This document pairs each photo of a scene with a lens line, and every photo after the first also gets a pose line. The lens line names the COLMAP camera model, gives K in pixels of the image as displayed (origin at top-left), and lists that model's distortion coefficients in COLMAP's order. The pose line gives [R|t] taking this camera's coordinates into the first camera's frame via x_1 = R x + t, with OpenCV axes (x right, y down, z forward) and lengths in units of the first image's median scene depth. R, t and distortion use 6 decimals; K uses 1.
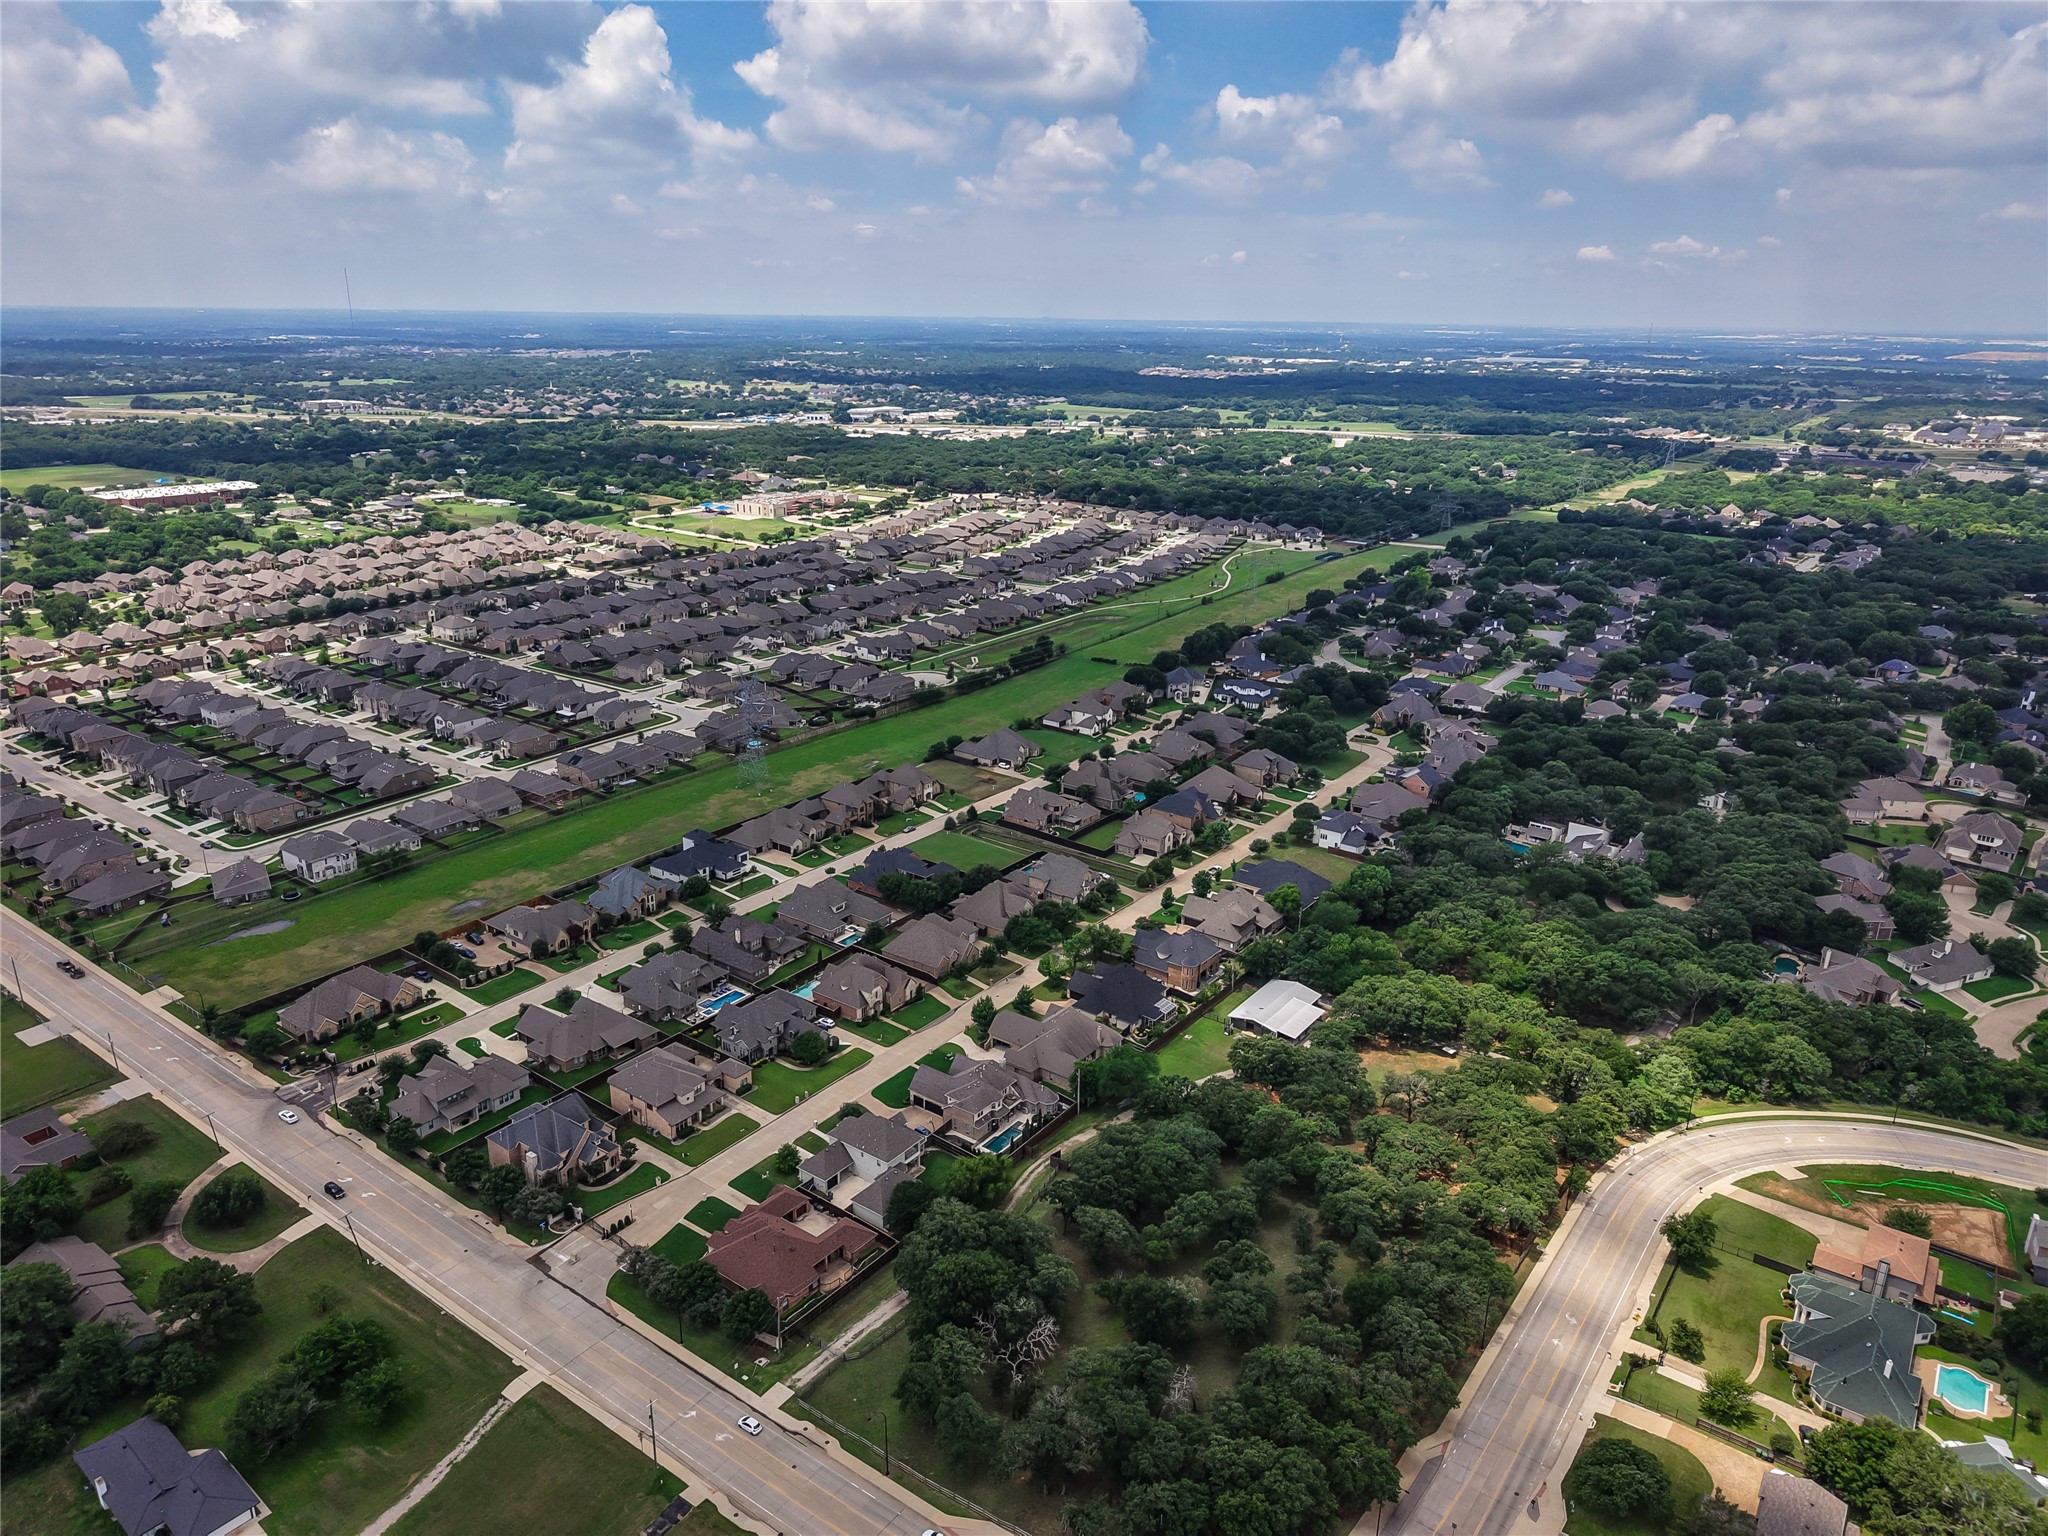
lens RADIAL K [[1368.8, 0, 1035.3], [0, 1368.8, 753.1], [0, 0, 1]] dist [0.028341, -0.024270]
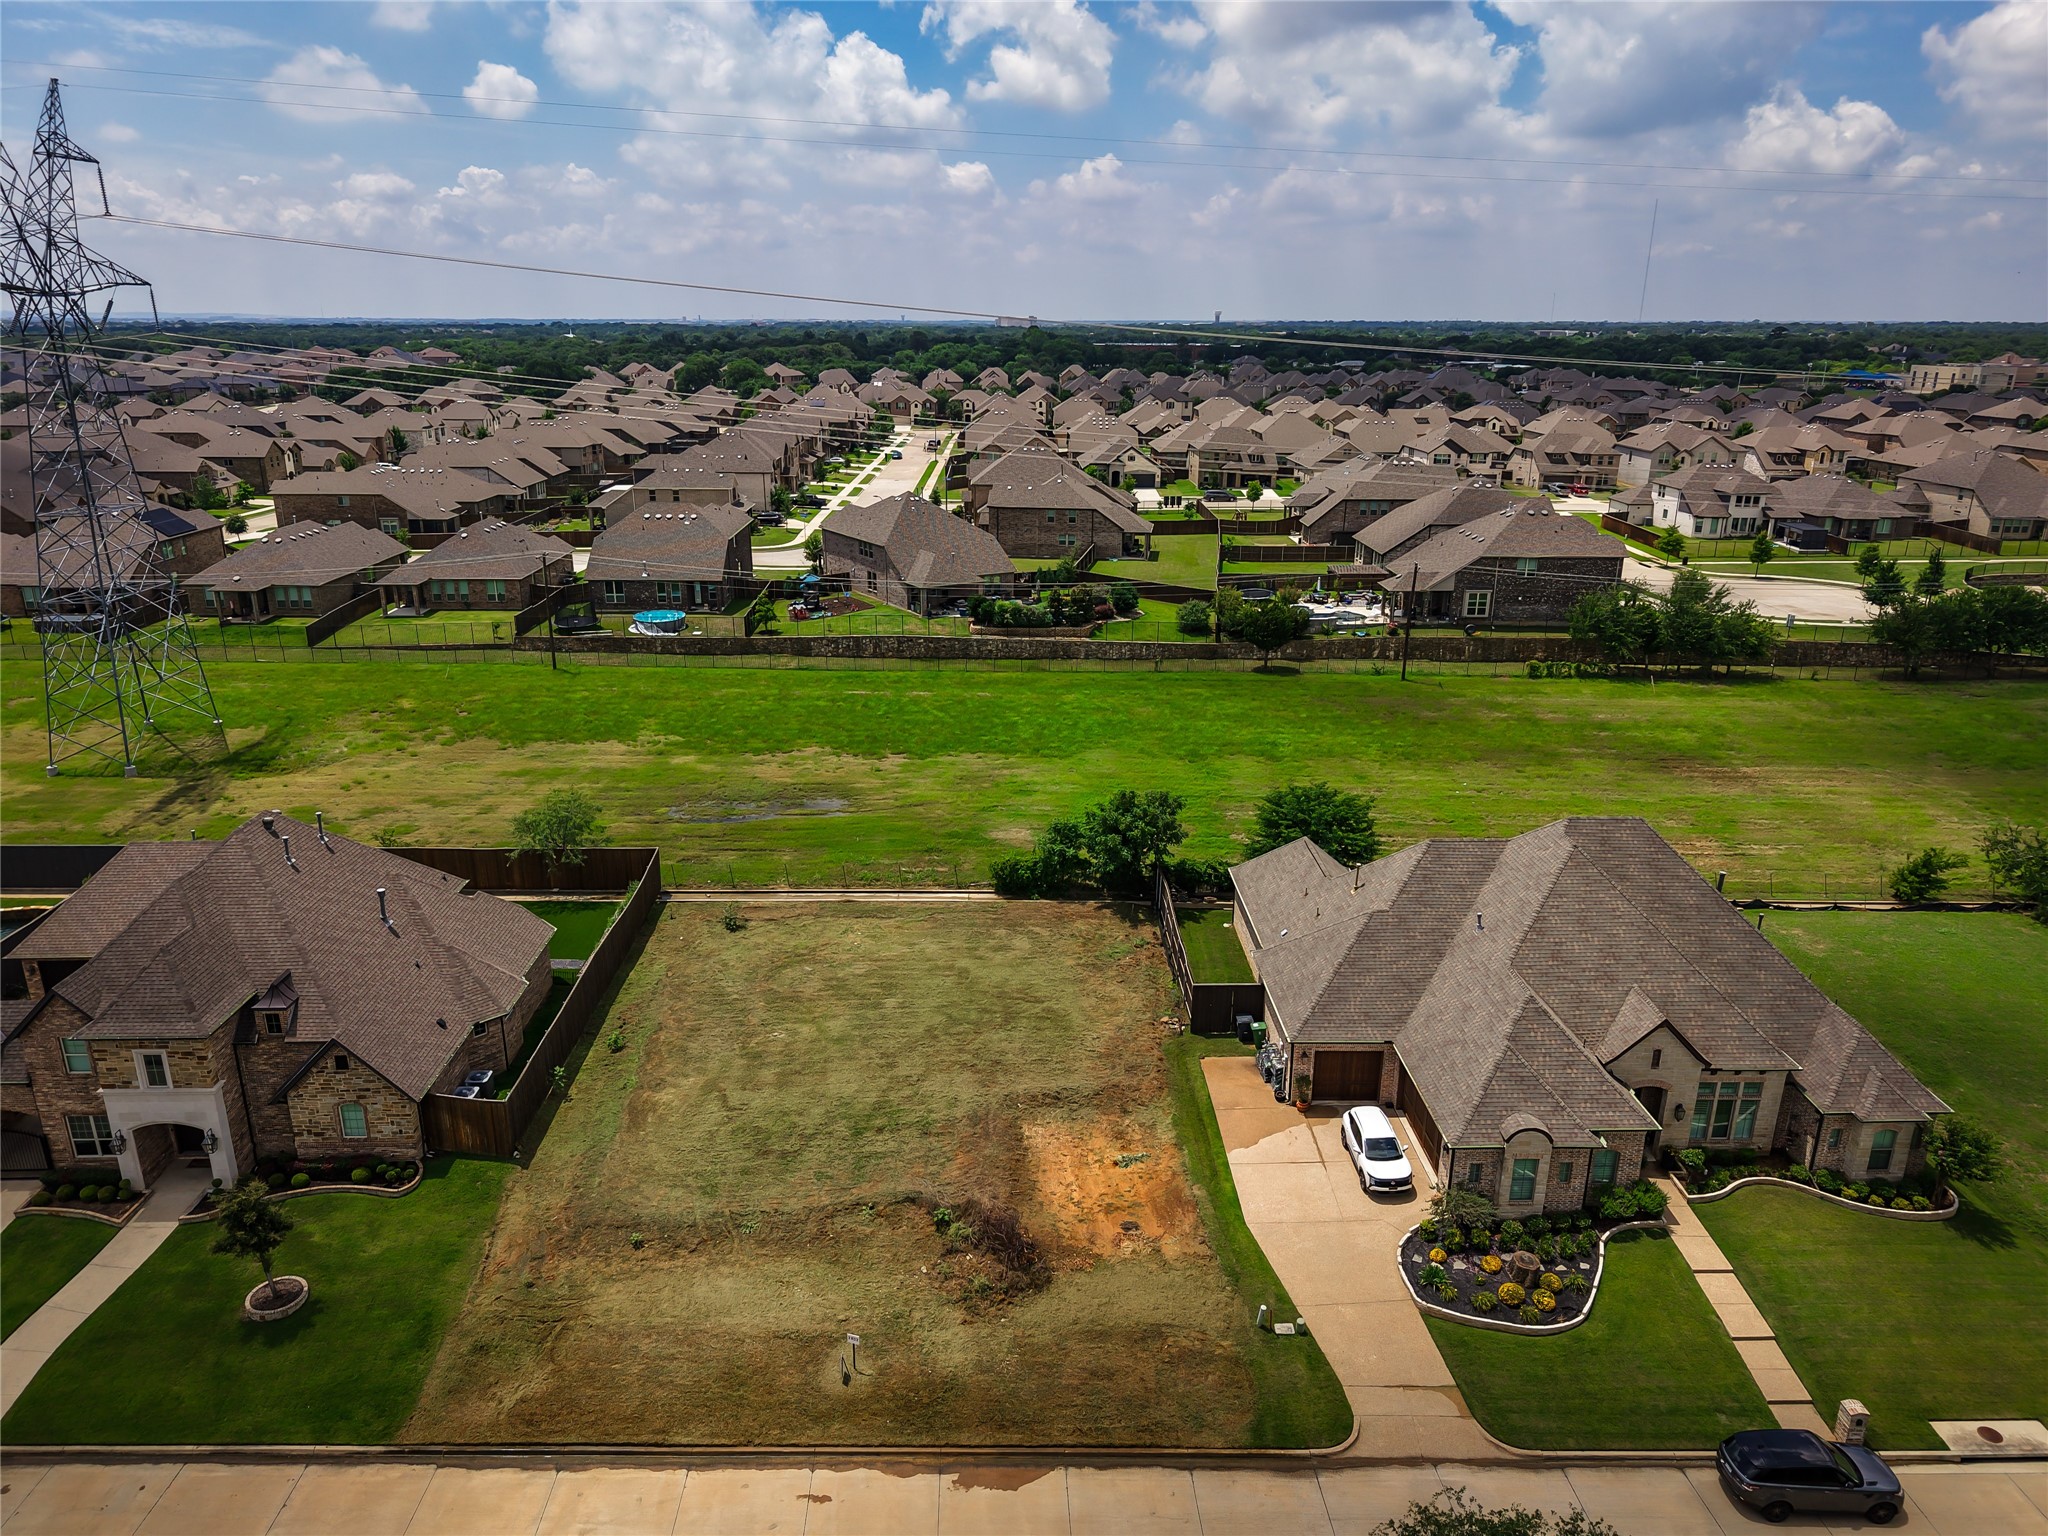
lens RADIAL K [[1368.8, 0, 1023.2], [0, 1368.8, 772.6], [0, 0, 1]] dist [0.028341, -0.024270]
pose [[0.601091, 0.240383, -0.762172, 0.032388], [-0.241981, 0.963667, 0.113093, -0.022433], [0.761666, 0.116452, 0.637420, 0.841439]]
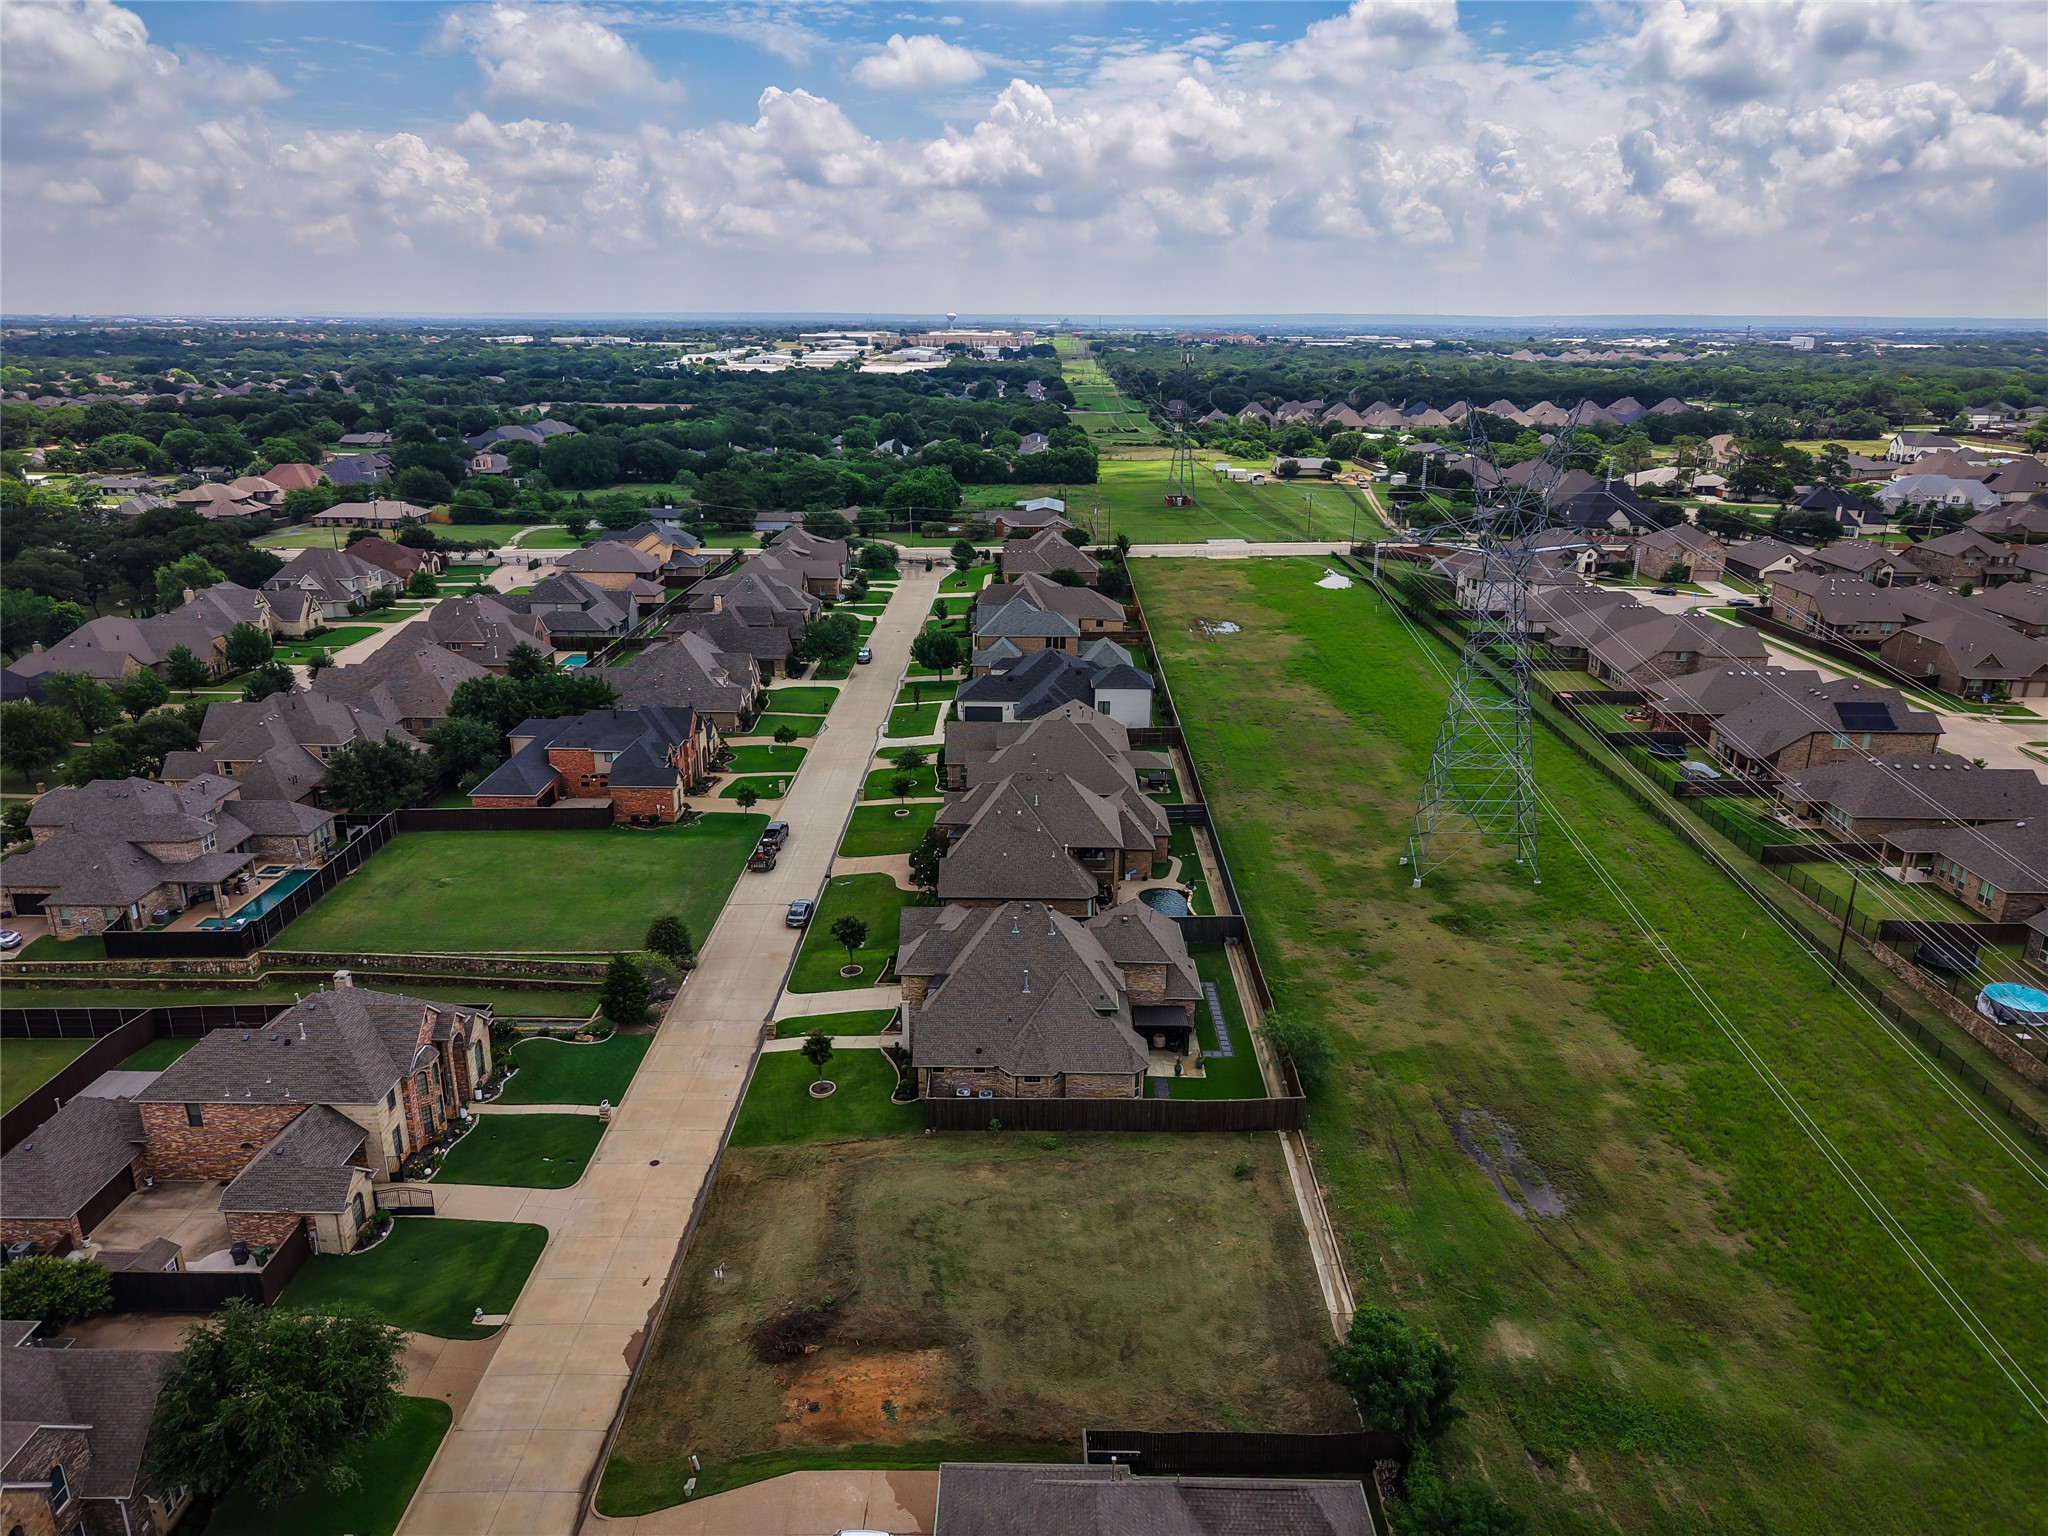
lens RADIAL K [[1368.8, 0, 1005.5], [0, 1368.8, 776.5], [0, 0, 1]] dist [0.028341, -0.024270]
pose [[-0.824455, 0.166104, -0.541003, 0.017922], [-0.186671, 0.822638, 0.537049, -0.105126], [0.534255, 0.543762, -0.647221, 0.971436]]
